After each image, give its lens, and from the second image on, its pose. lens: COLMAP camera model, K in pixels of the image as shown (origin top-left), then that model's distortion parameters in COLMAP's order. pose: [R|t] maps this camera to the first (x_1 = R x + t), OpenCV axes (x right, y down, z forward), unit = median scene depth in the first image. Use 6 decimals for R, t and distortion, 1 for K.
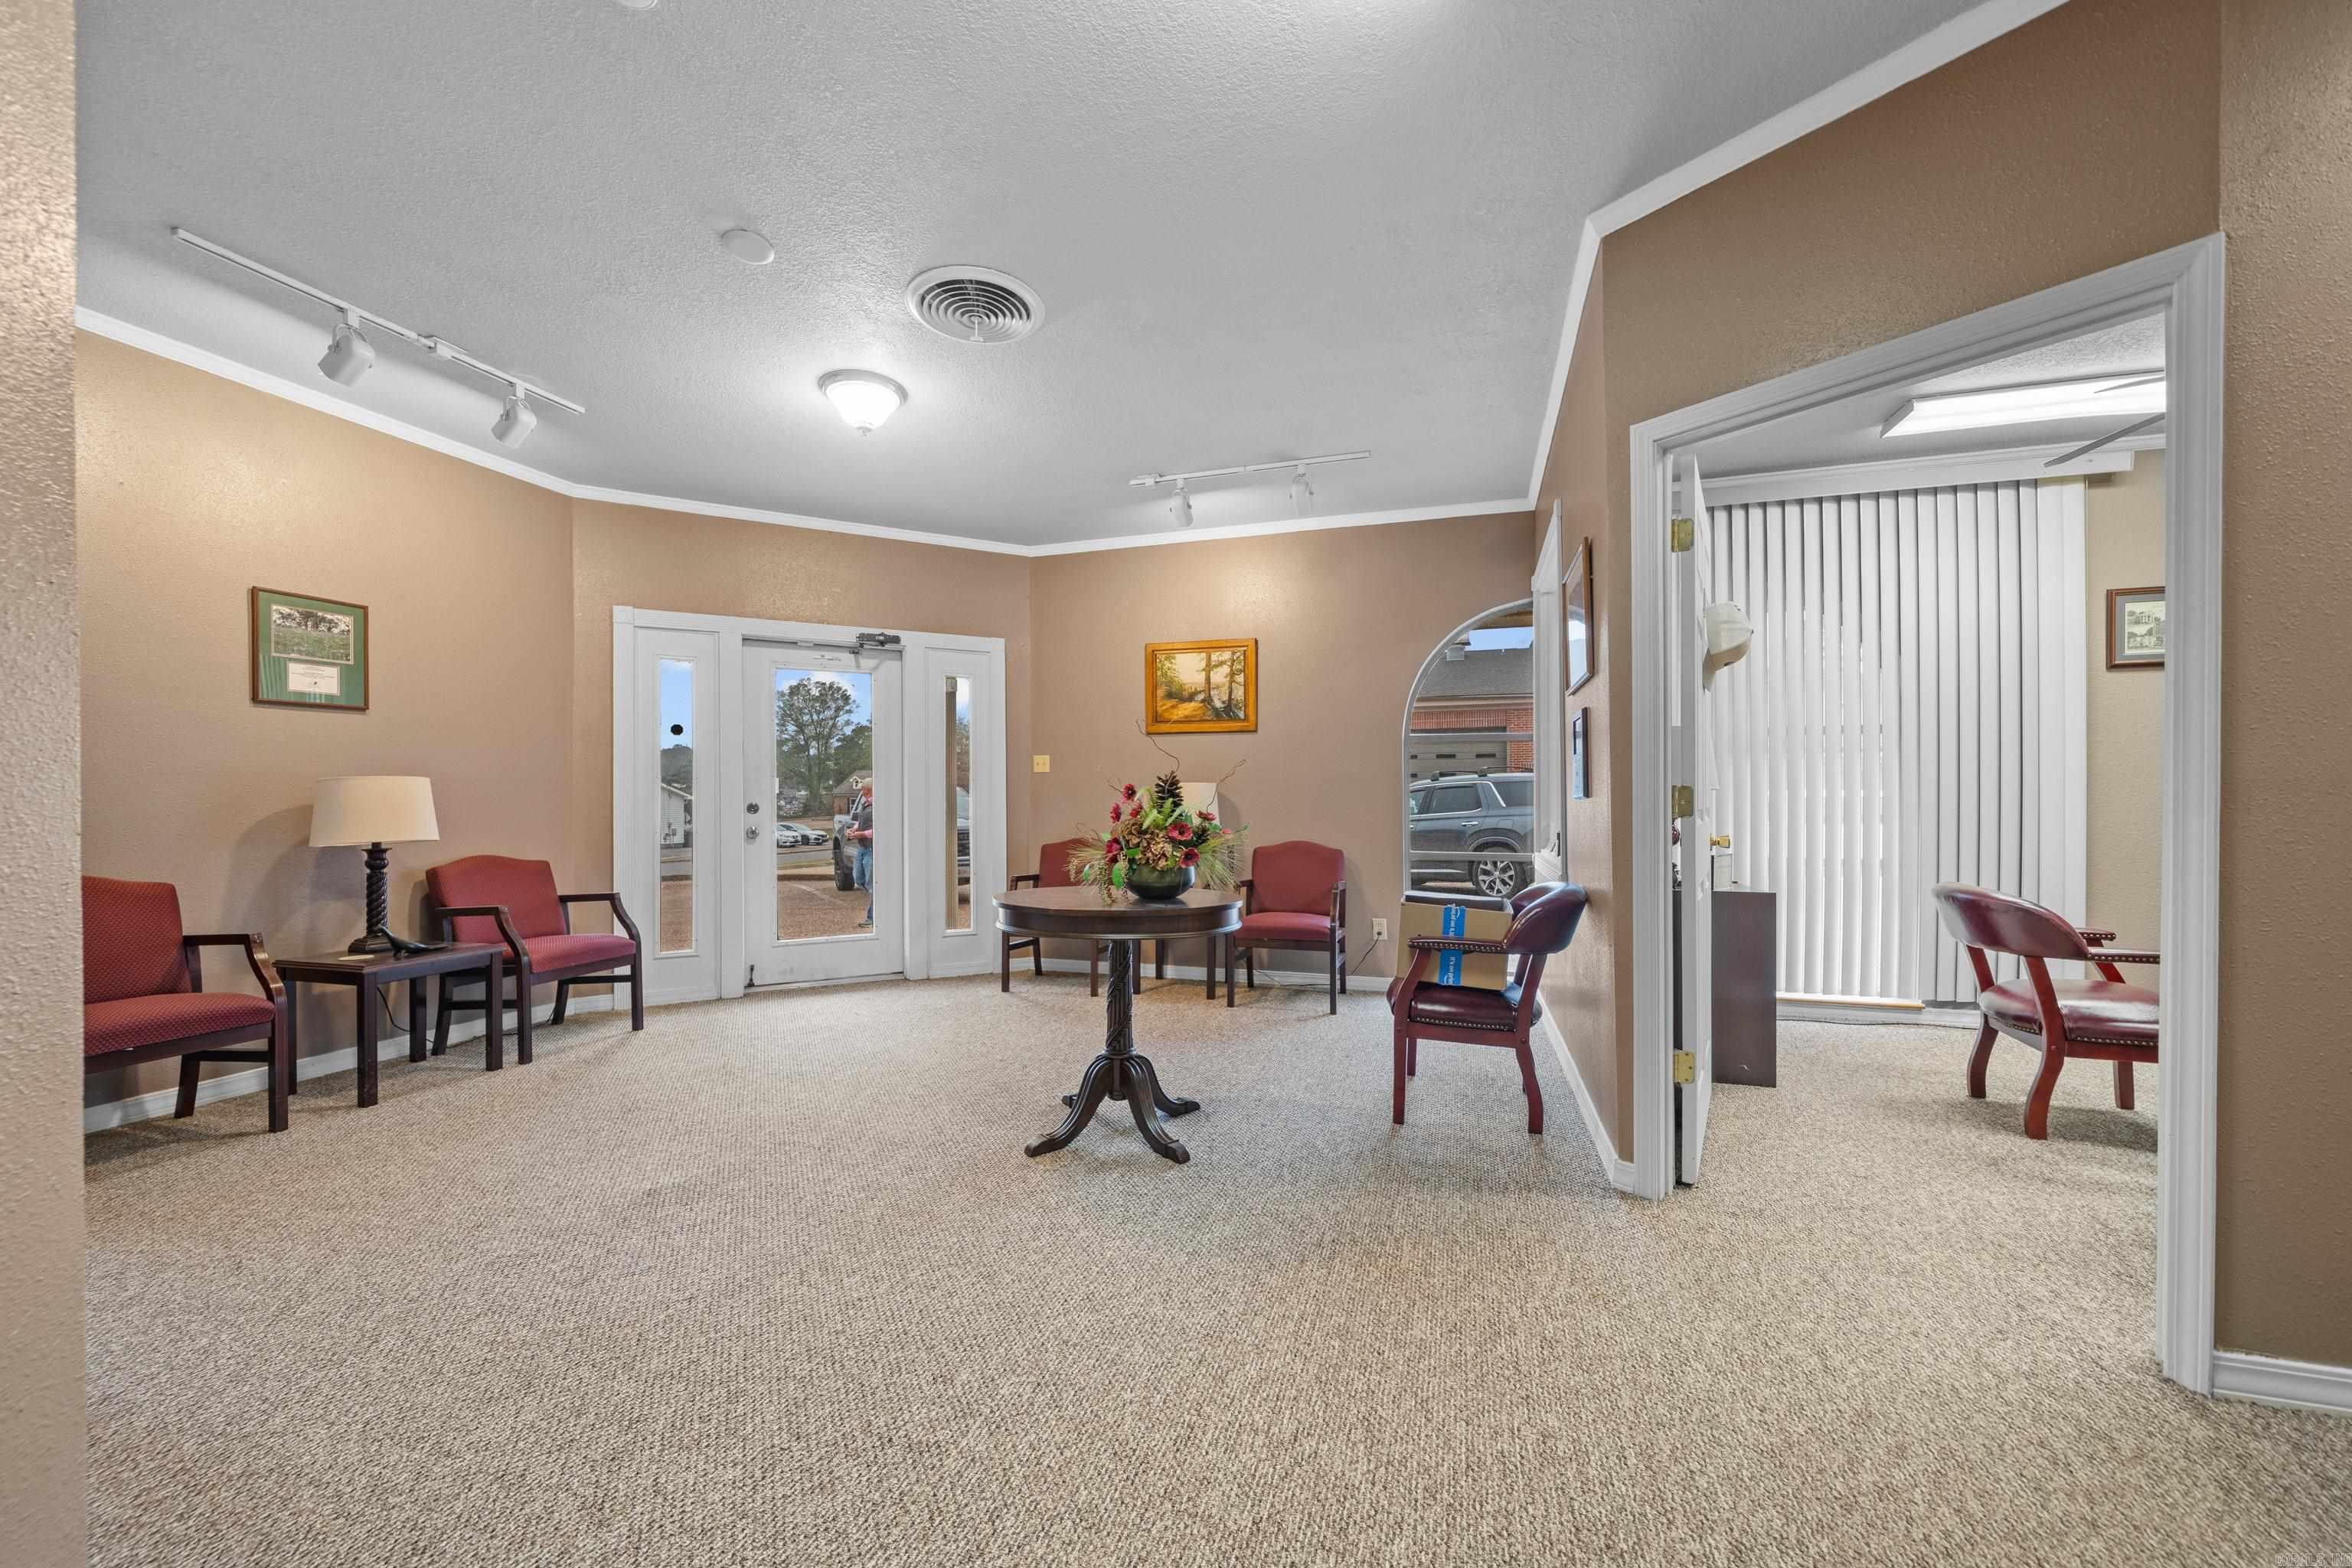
lens RADIAL K [[866.0, 0, 1178.8], [0, 866.0, 783.7], [0, 0, 1]] dist [-0.007712, -0.000130]
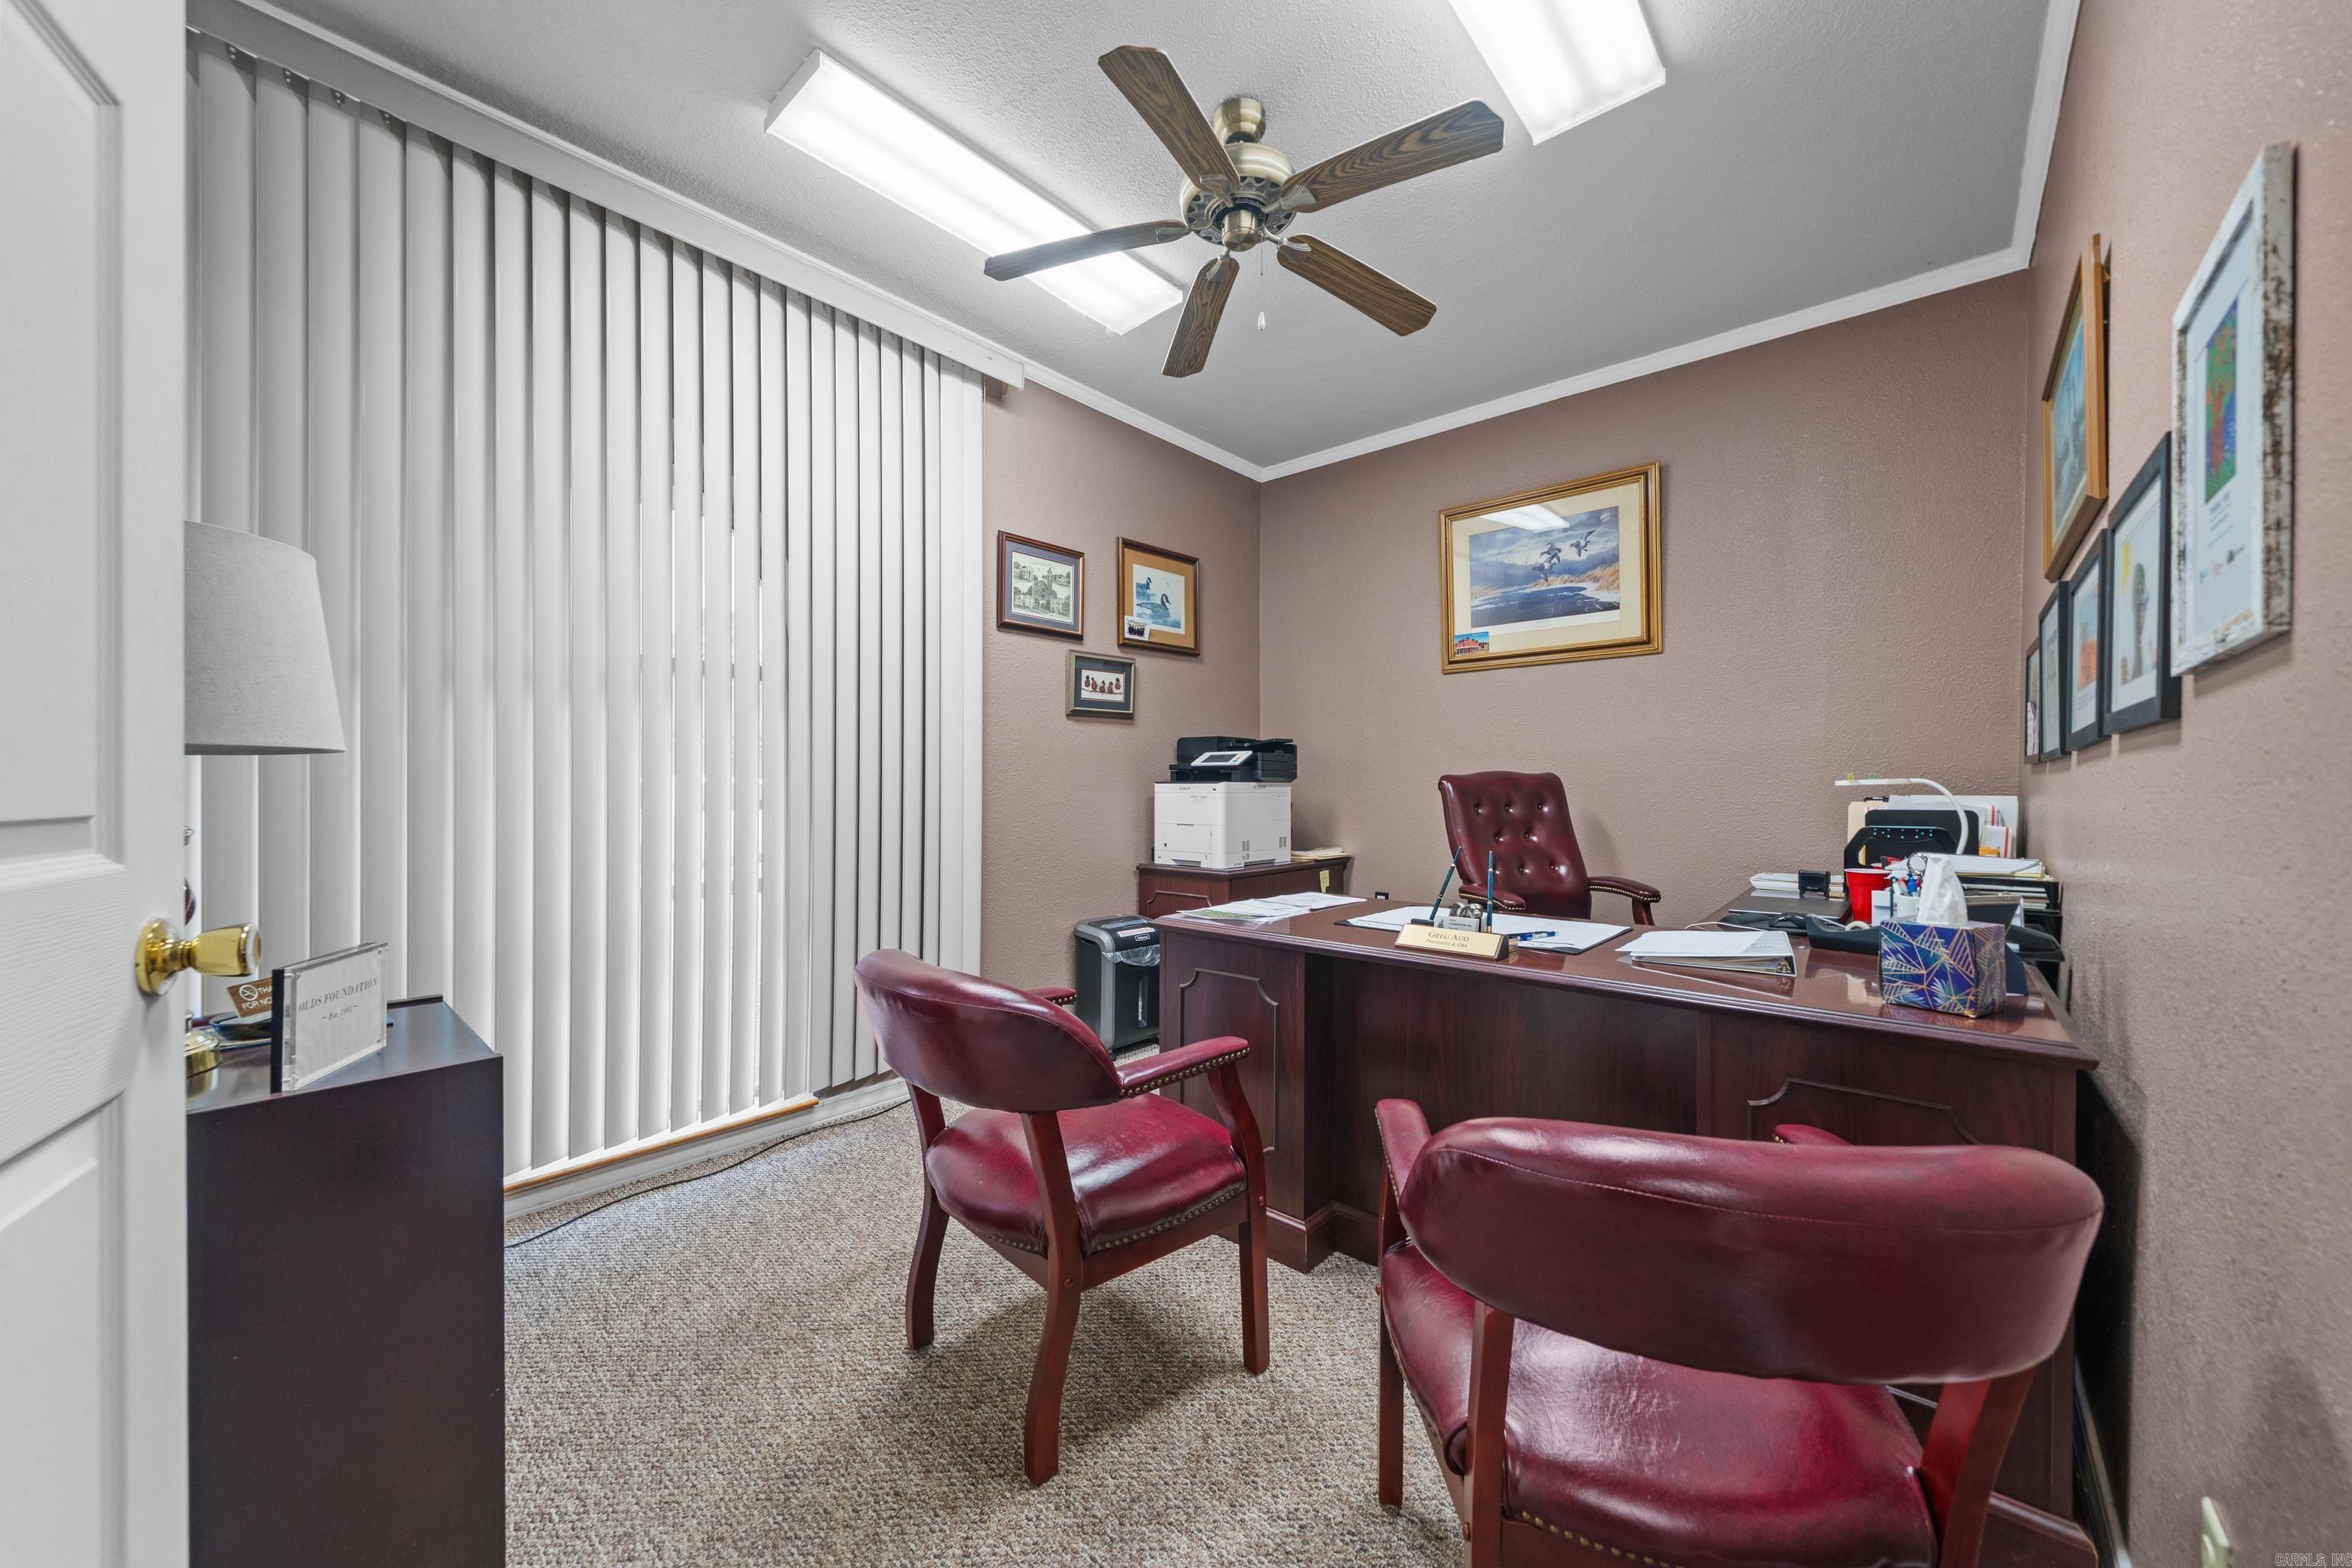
lens RADIAL K [[866.0, 0, 1175.6], [0, 866.0, 779.1], [0, 0, 1]] dist [-0.007712, -0.000130]
pose [[0.421224, -0.002111, 0.906954, 0.405595], [-0.001501, 0.999994, 0.003025, 0.009448], [-0.906955, -0.002635, 0.421219, 0.501739]]
